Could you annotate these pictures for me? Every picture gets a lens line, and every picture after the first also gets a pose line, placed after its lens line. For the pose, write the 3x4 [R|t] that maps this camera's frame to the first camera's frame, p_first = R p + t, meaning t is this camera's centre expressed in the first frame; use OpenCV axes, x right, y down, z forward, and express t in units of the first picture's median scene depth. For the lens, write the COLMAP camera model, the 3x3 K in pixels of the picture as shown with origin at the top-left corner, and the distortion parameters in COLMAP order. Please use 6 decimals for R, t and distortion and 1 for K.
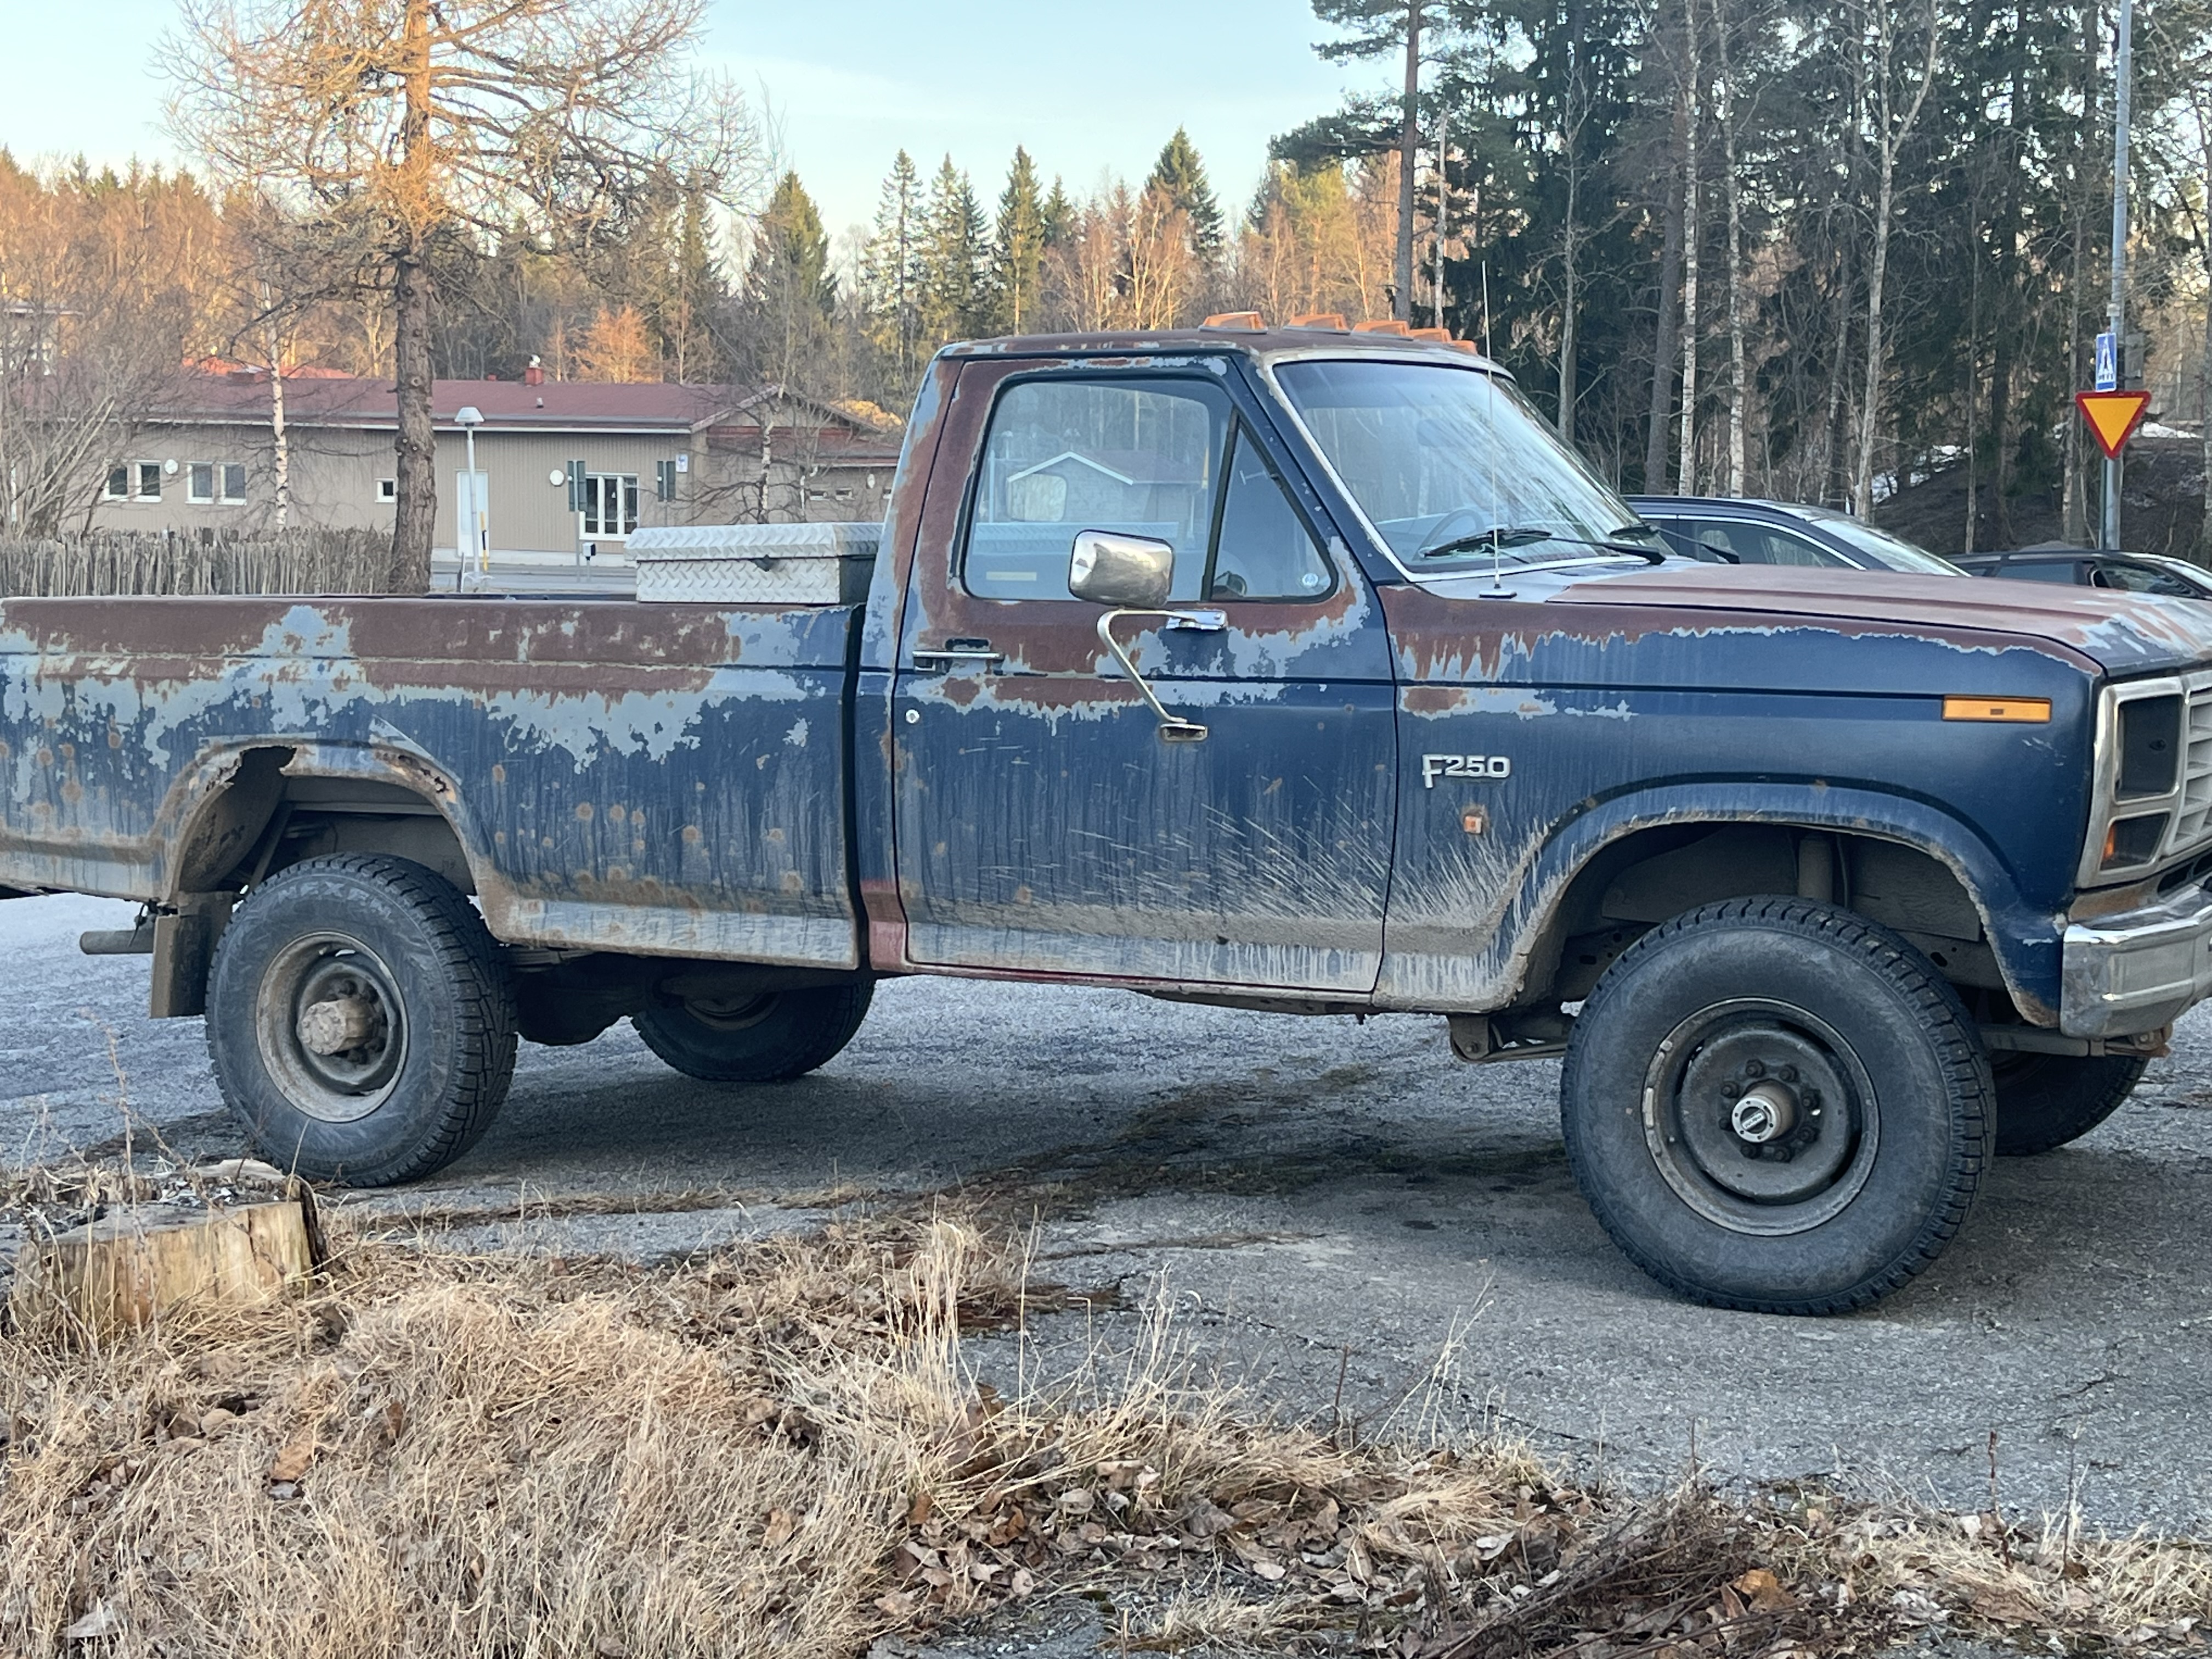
lens RADIAL K [[3342.8, 0, 1108.5], [0, 3342.8, 834.4], [0, 0, 1]] dist [0.105750, 0.000000]
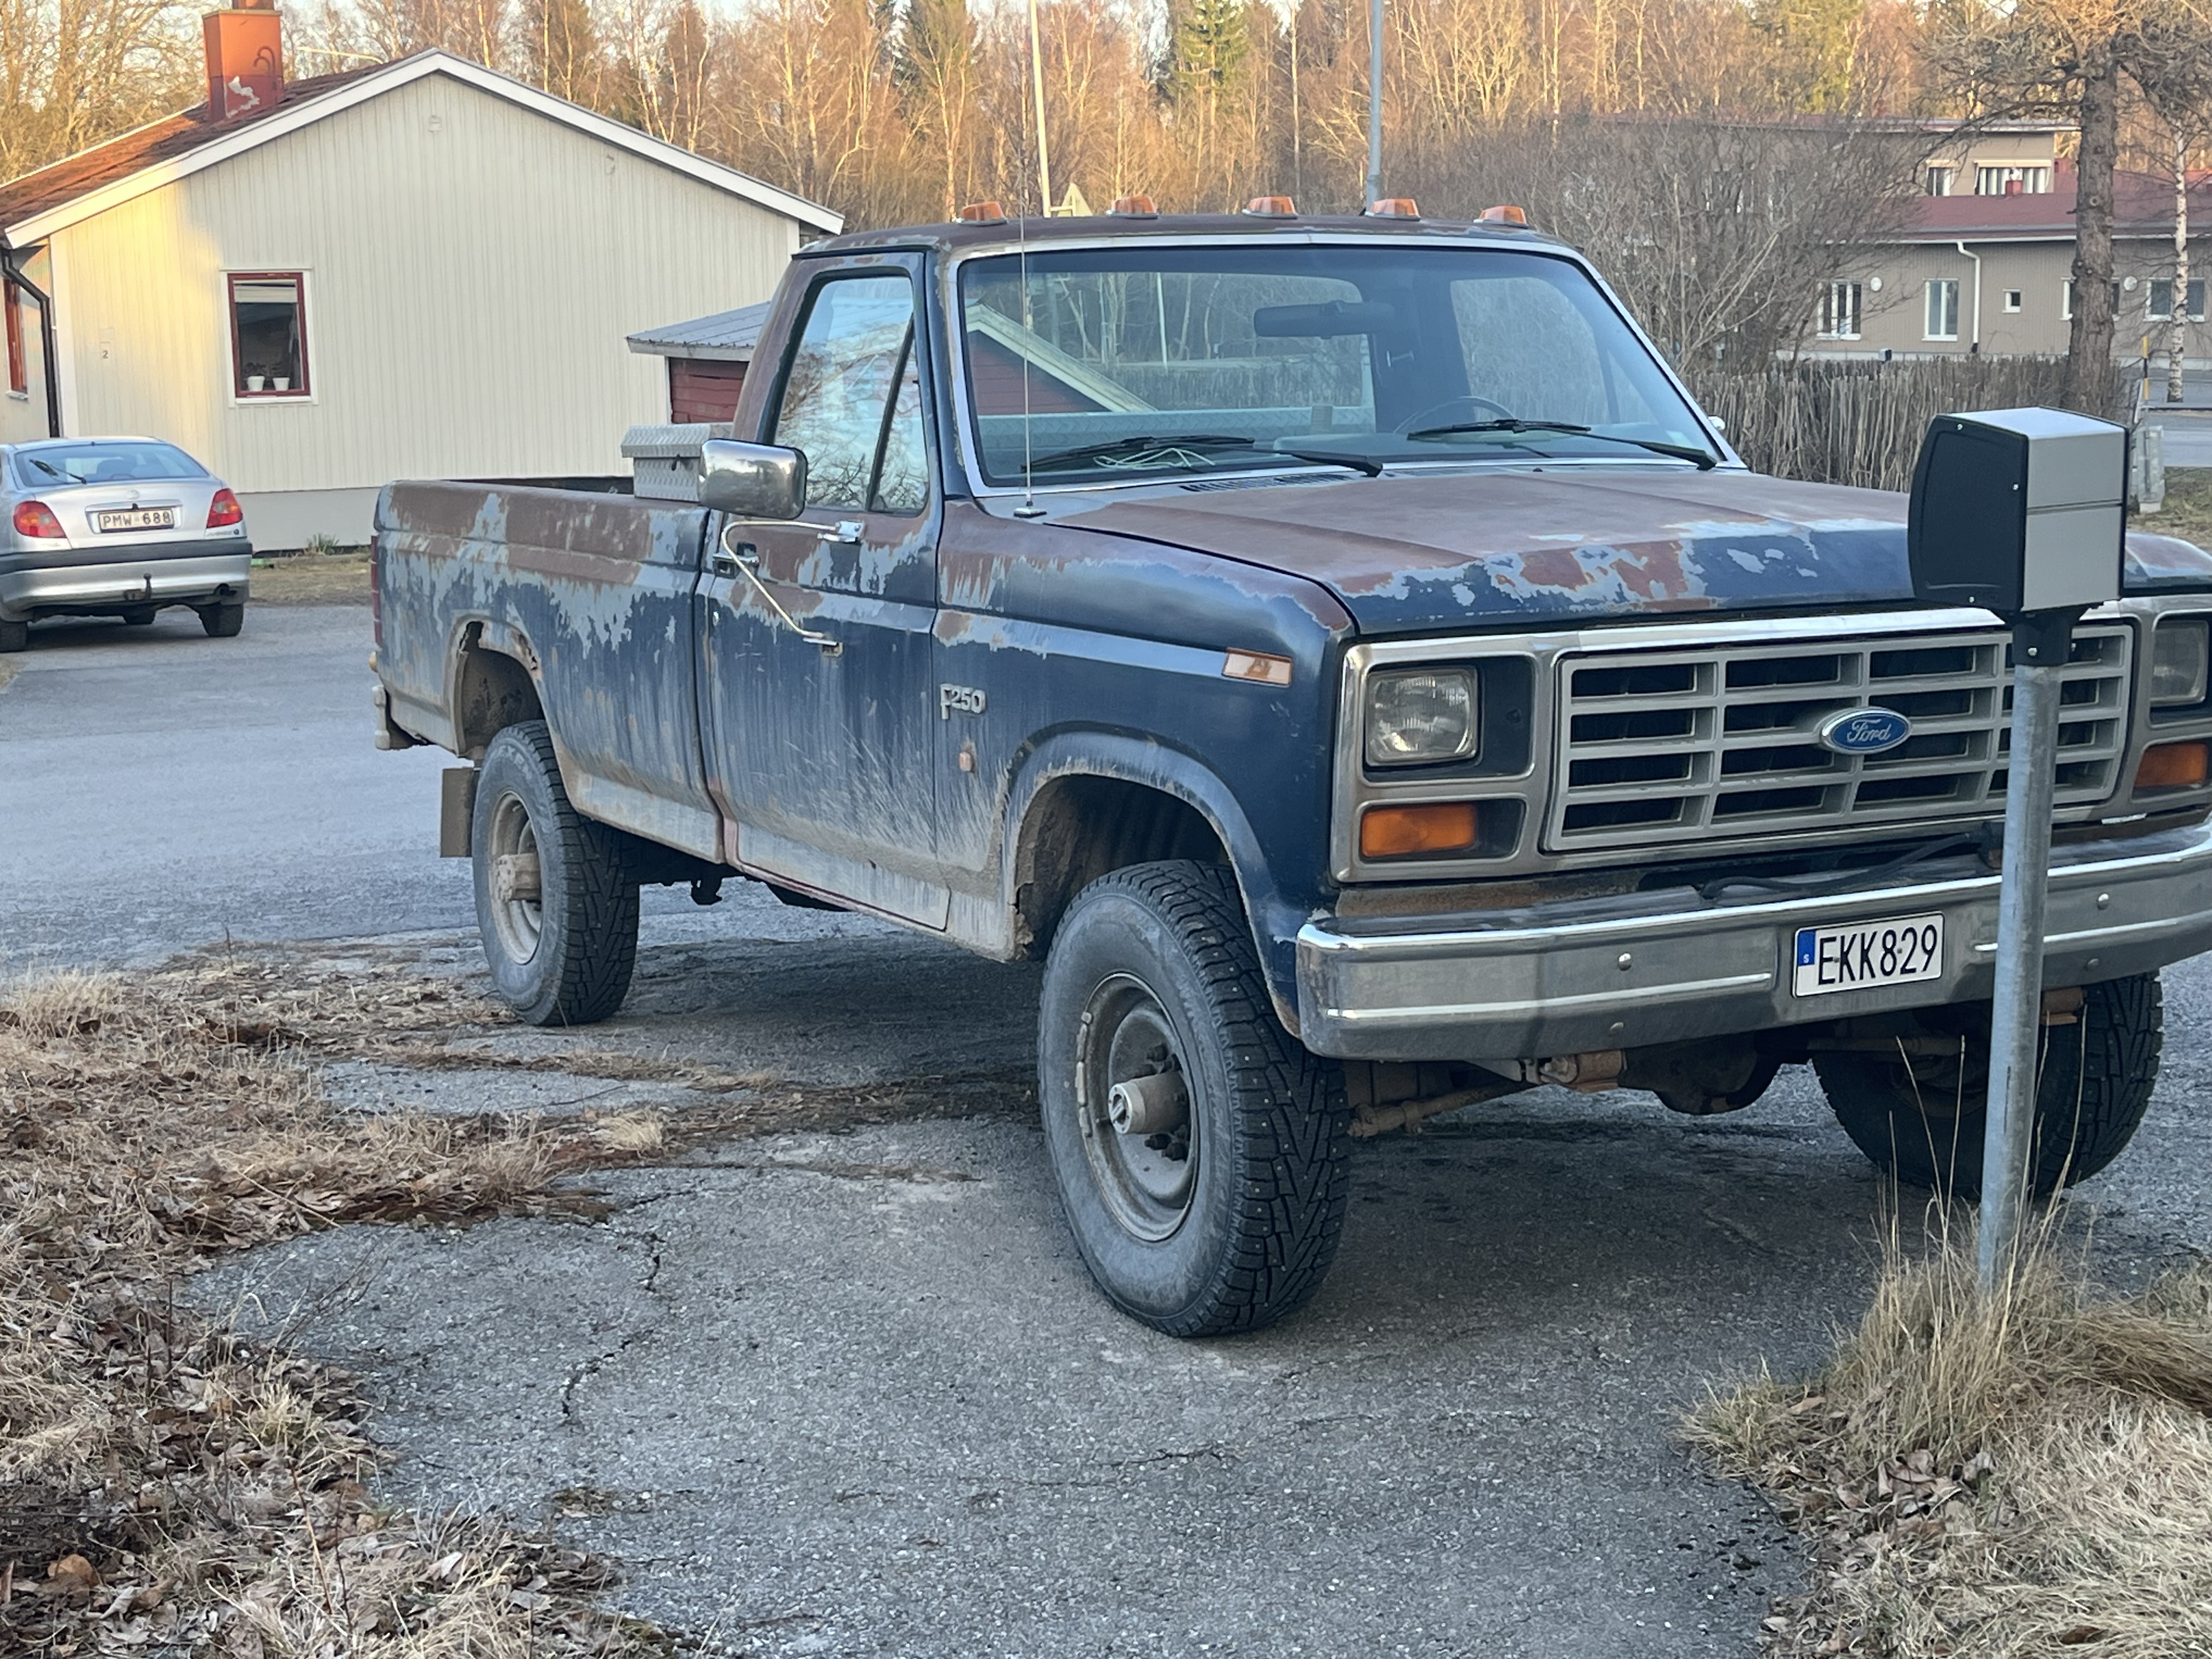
lens RADIAL K [[3342.8, 0, 1108.0], [0, 3342.8, 827.8], [0, 0, 1]] dist [0.105750, 0.000000]
pose [[0.814144, 0.070868, -0.576322, 0.623634], [-0.040378, 0.997031, 0.065561, -0.043316], [0.579257, -0.030106, 0.814589, 0.243301]]
